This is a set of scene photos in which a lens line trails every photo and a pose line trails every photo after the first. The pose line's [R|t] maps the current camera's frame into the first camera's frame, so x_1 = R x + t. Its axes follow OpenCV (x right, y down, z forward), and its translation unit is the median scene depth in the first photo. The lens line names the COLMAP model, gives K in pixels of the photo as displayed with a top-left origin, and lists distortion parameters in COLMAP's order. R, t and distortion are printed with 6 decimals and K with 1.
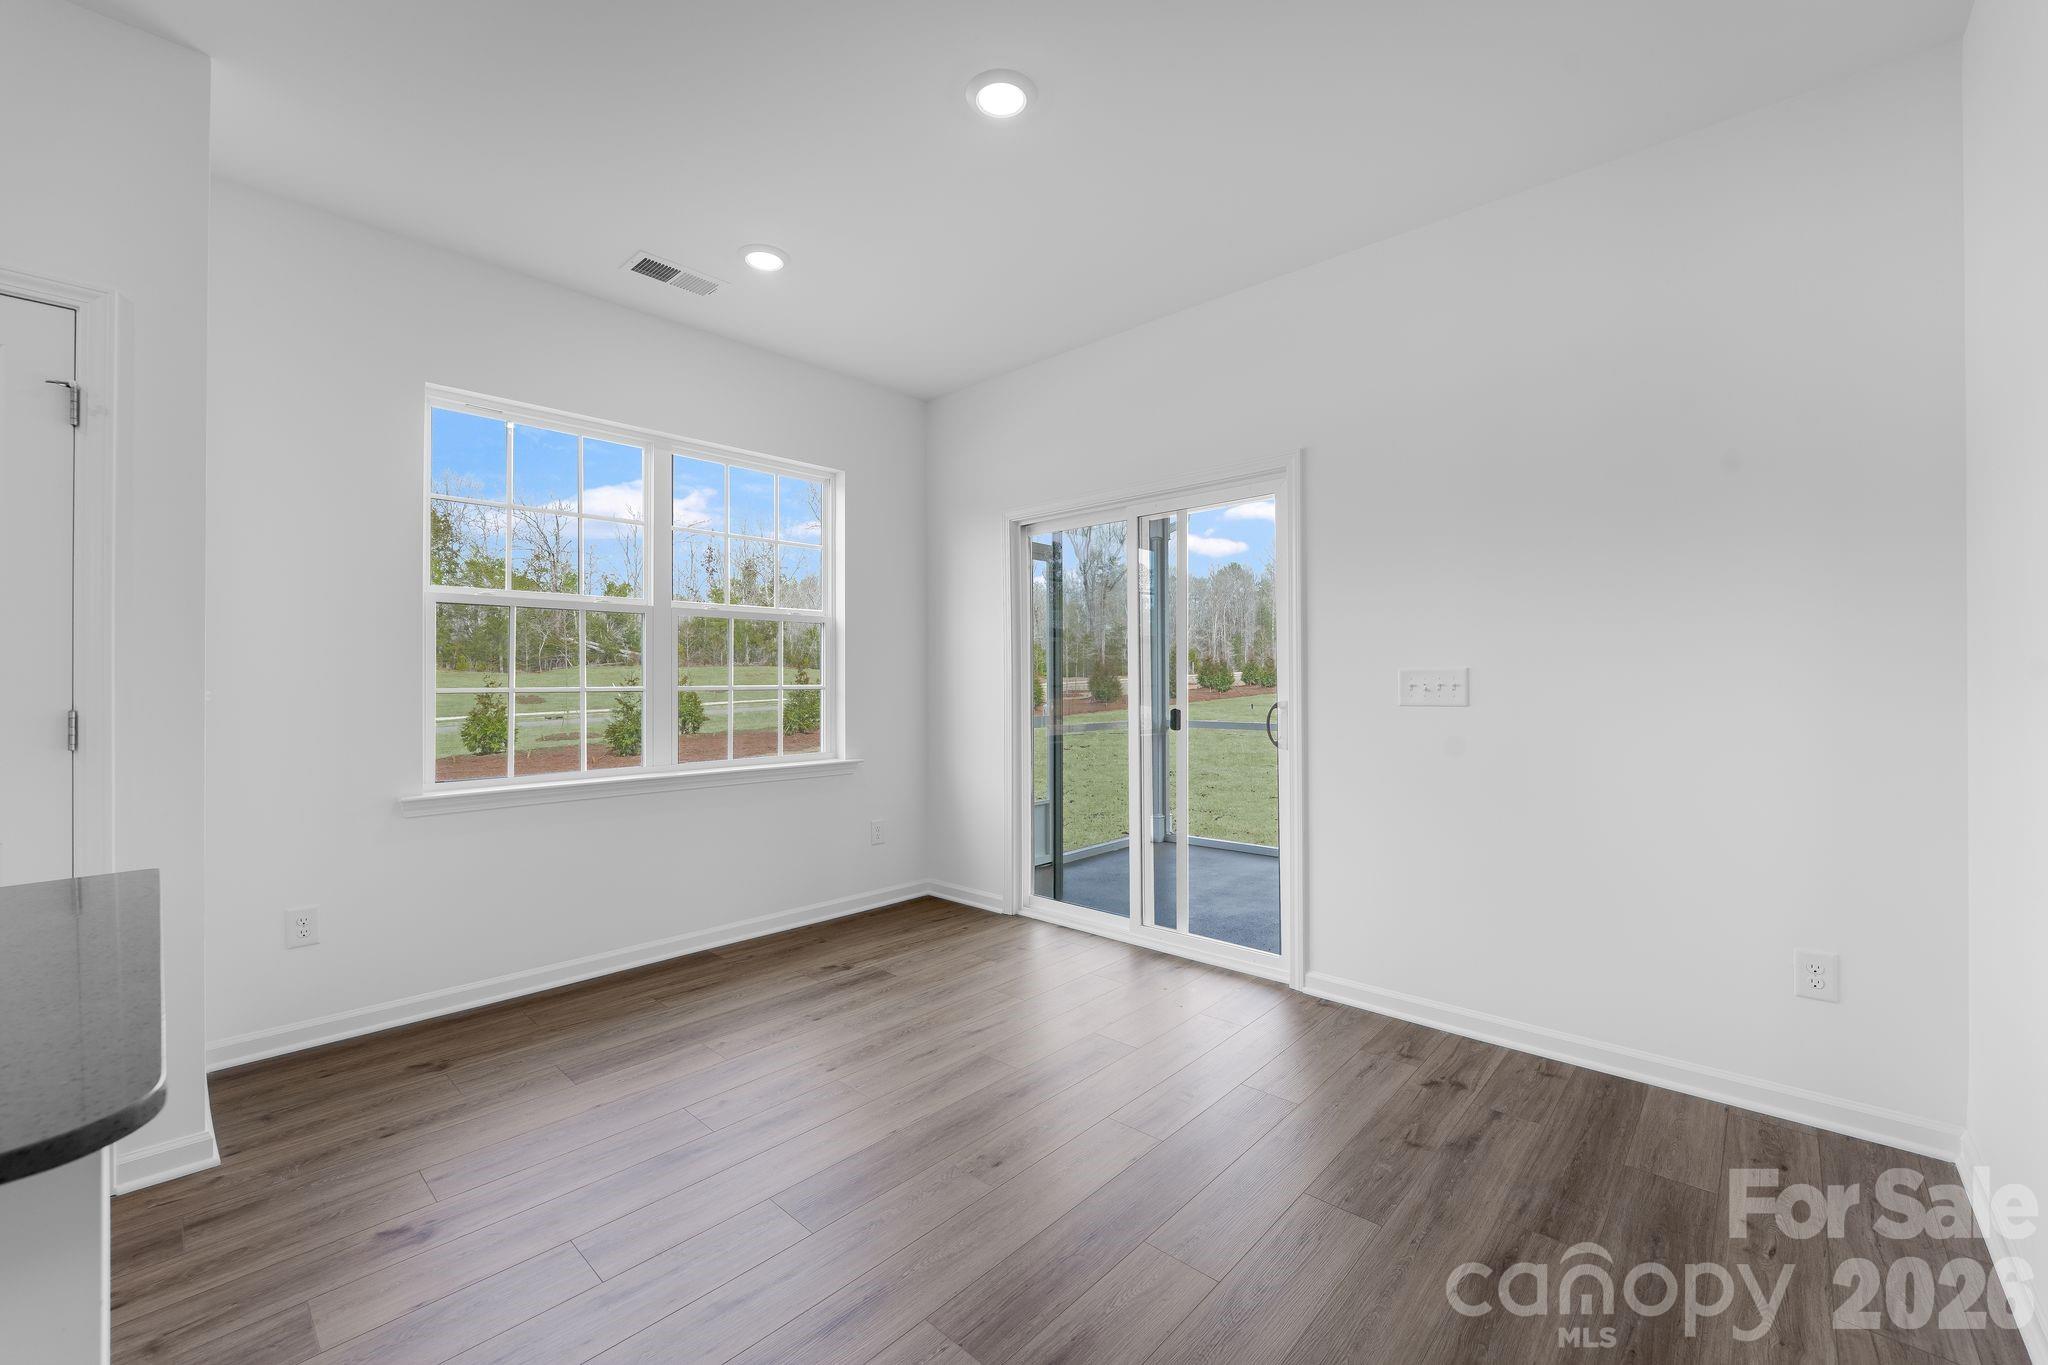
lens RADIAL K [[829.5, 0, 1018.3], [0, 829.5, 674.1], [0, 0, 1]] dist [-0.005685, 0.000037]
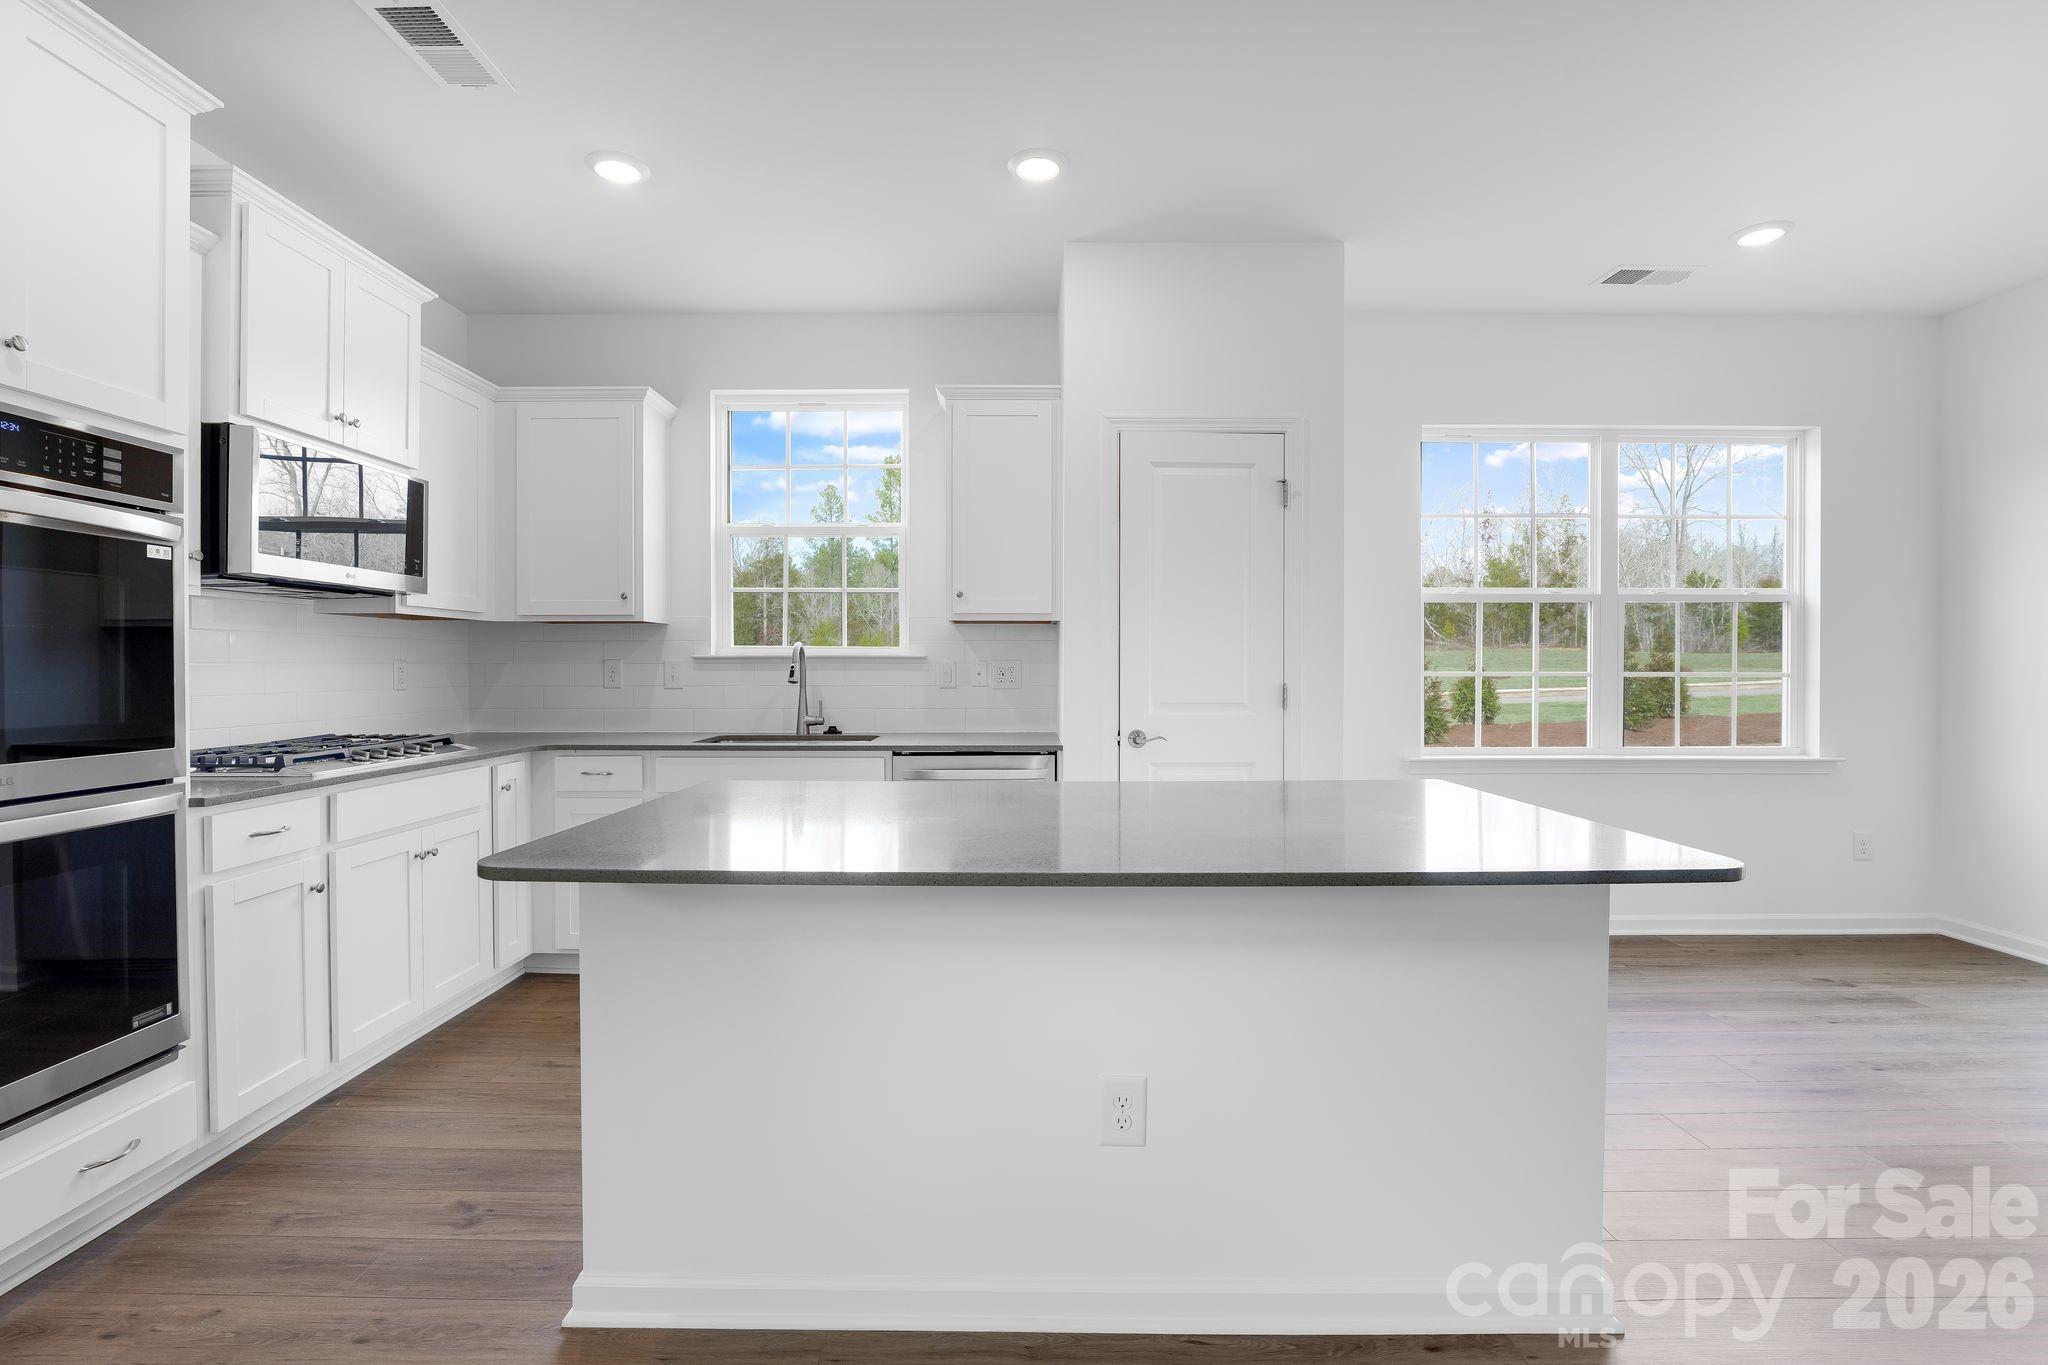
lens RADIAL K [[923.7, 0, 1013.1], [0, 923.7, 672.0], [0, 0, 1]] dist [-0.018945, 0.000590]
pose [[0.682545, 0.008782, -0.730791, -0.115921], [0.002692, 0.999891, 0.014529, -0.004464], [0.730838, -0.011884, 0.682447, -0.361813]]
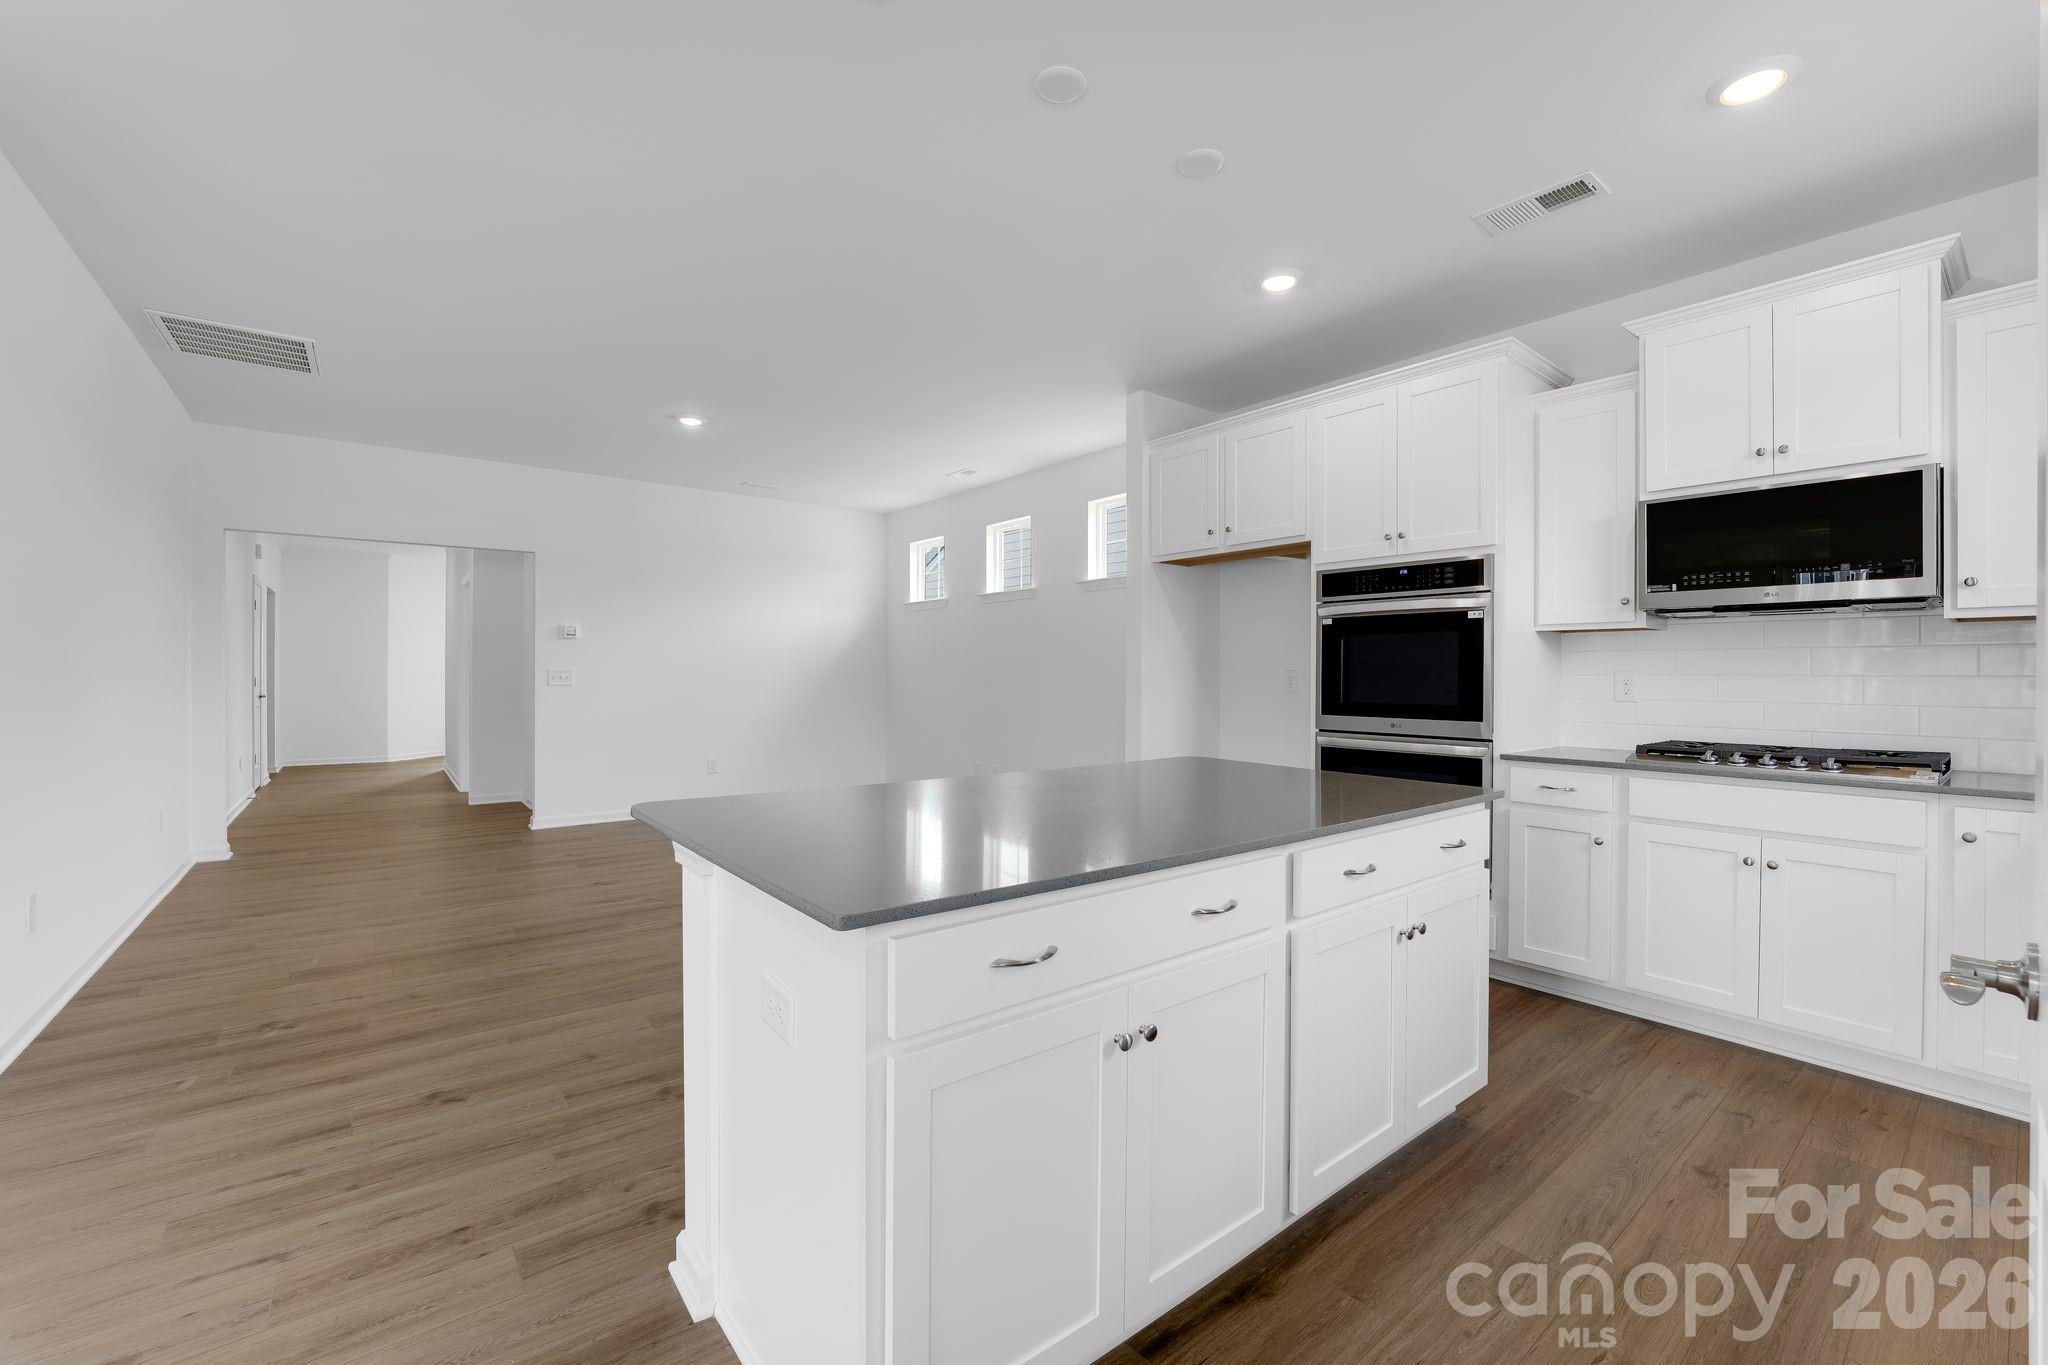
lens RADIAL K [[829.5, 0, 1018.3], [0, 829.5, 674.1], [0, 0, 1]] dist [-0.005685, 0.000037]
pose [[-0.988748, -0.002402, 0.149574, -0.548632], [-0.003447, 0.999971, -0.006728, 0.004816], [-0.149554, -0.007168, -0.988728, 0.728173]]
